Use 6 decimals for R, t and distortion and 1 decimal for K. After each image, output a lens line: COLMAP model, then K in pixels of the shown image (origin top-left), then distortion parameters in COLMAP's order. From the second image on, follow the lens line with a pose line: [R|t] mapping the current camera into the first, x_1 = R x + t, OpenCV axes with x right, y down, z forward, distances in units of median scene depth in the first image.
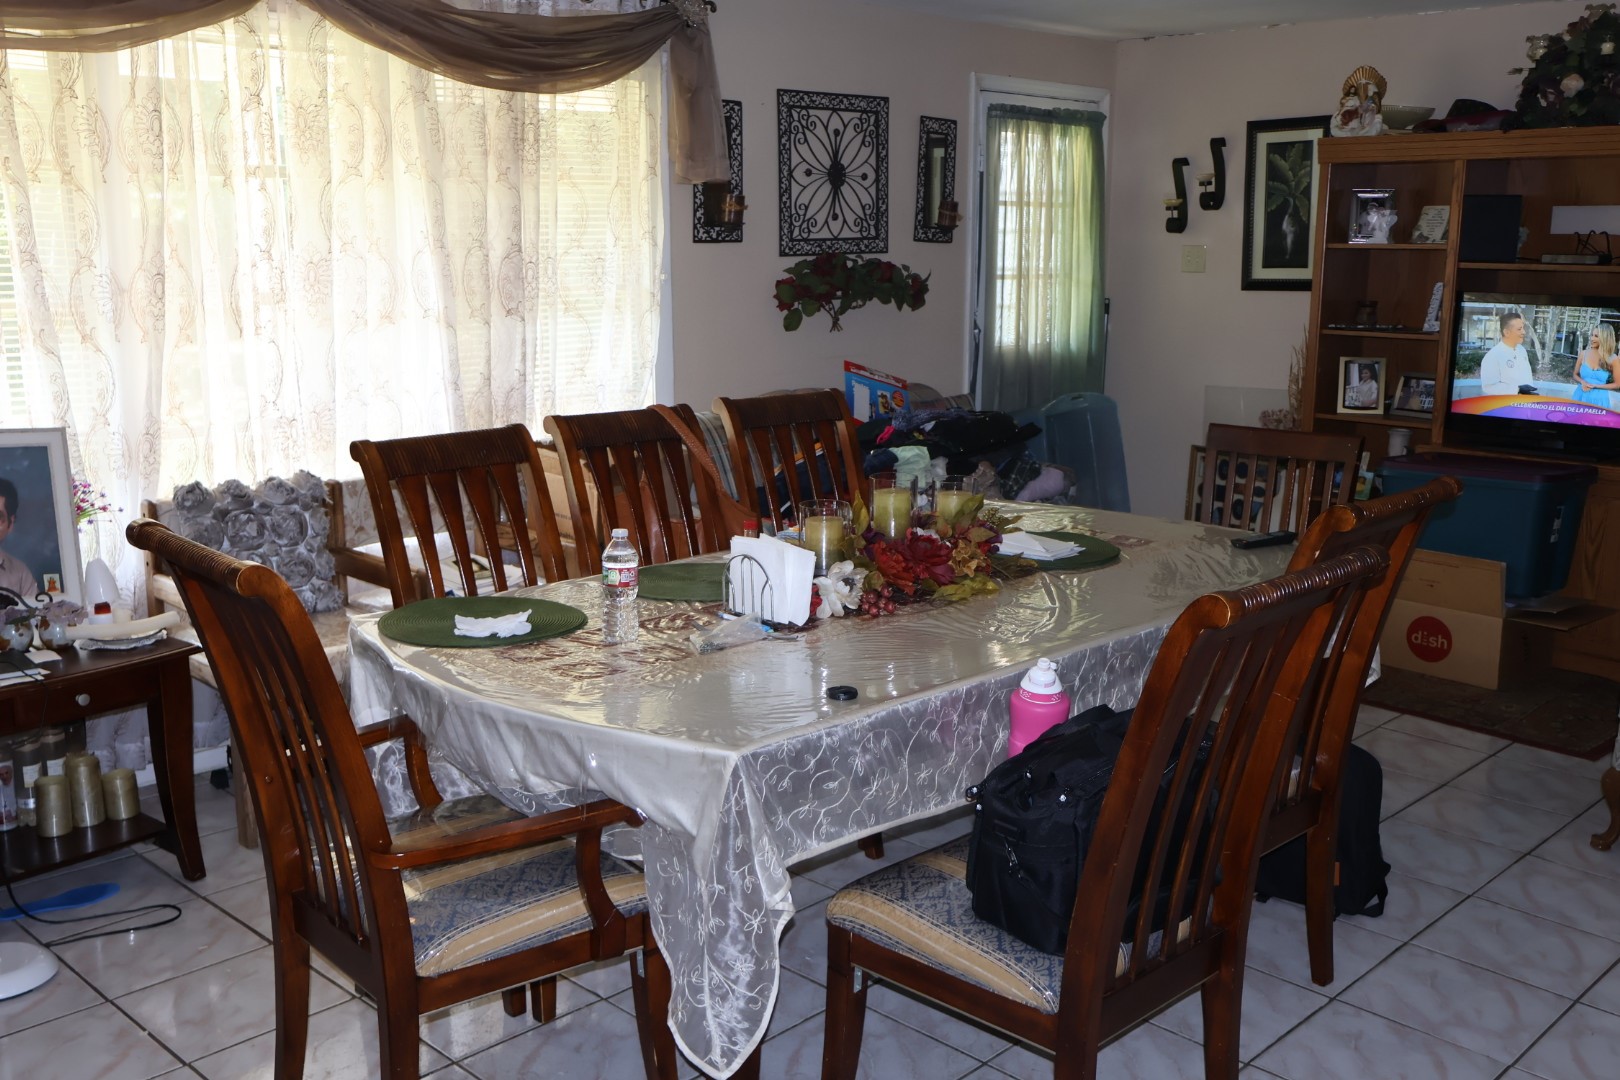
lens RADIAL K [[1521.1, 0, 793.1], [0, 1521.1, 535.5], [0, 0, 1]] dist [0.001186, 0.000000]
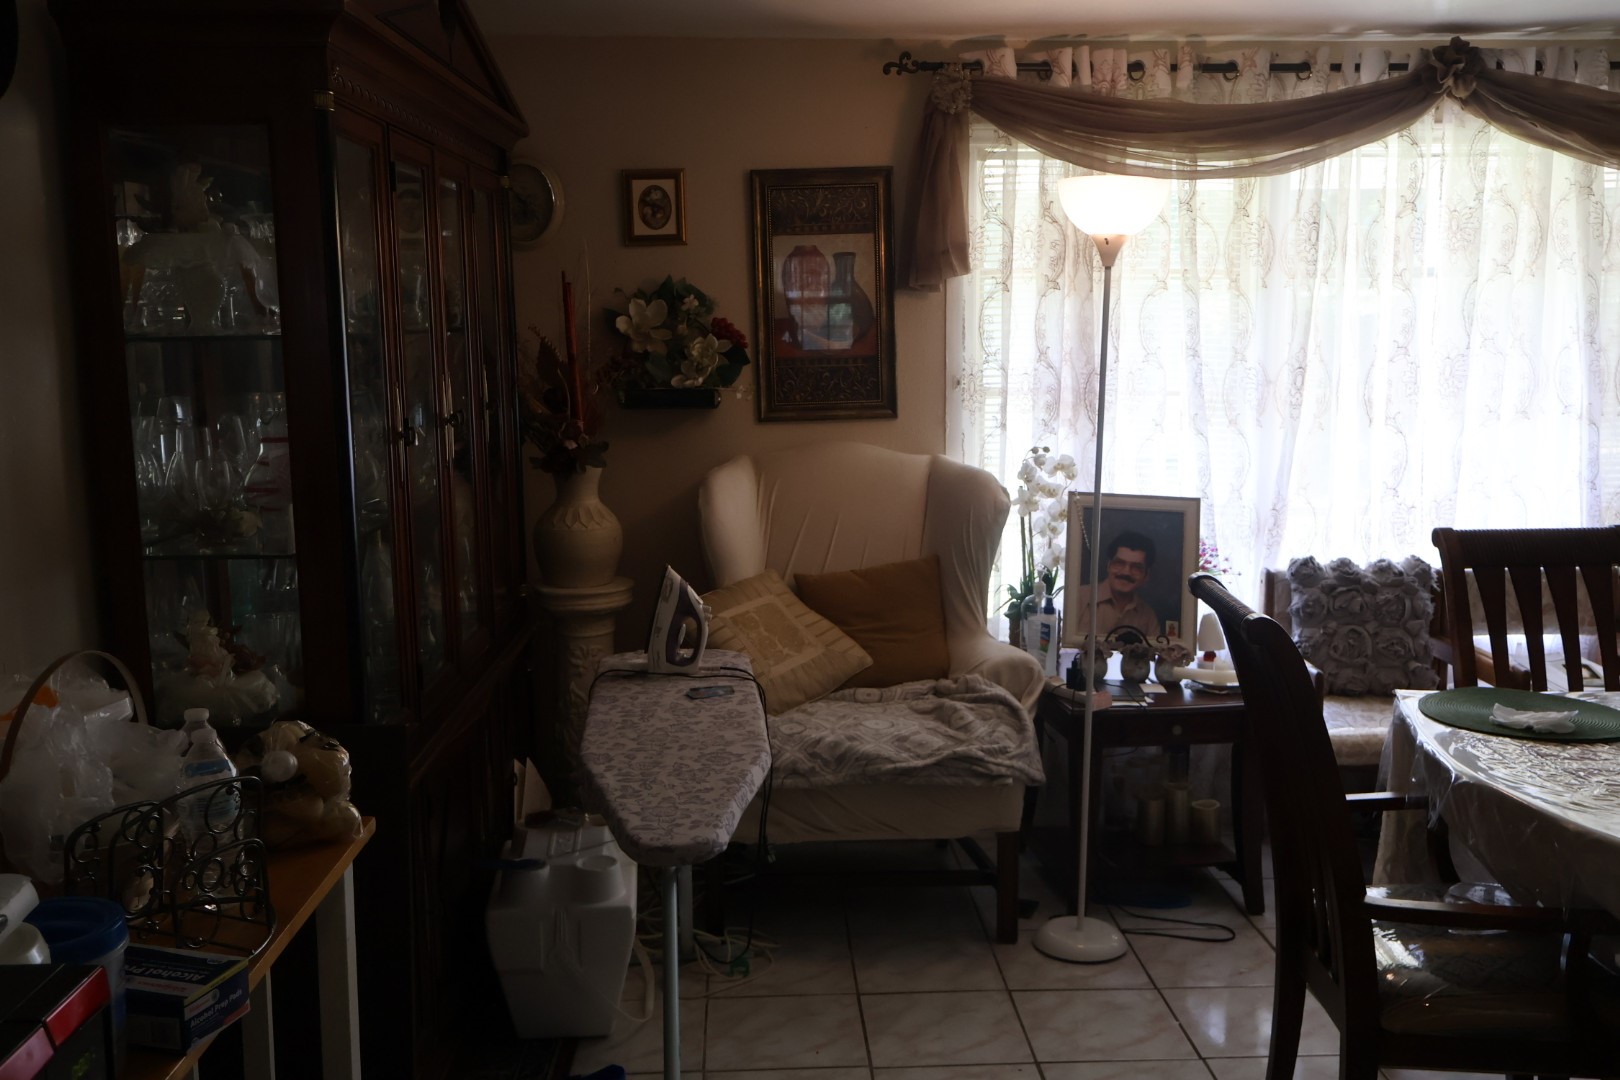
lens RADIAL K [[1521.1, 0, 805.3], [0, 1521.1, 540.2], [0, 0, 1]] dist [0.001186, 0.000000]
pose [[0.720293, 0.085446, -0.688387, 0.107265], [-0.125385, 0.992075, -0.008055, 0.008370], [0.682244, 0.092116, 0.725299, -0.046343]]
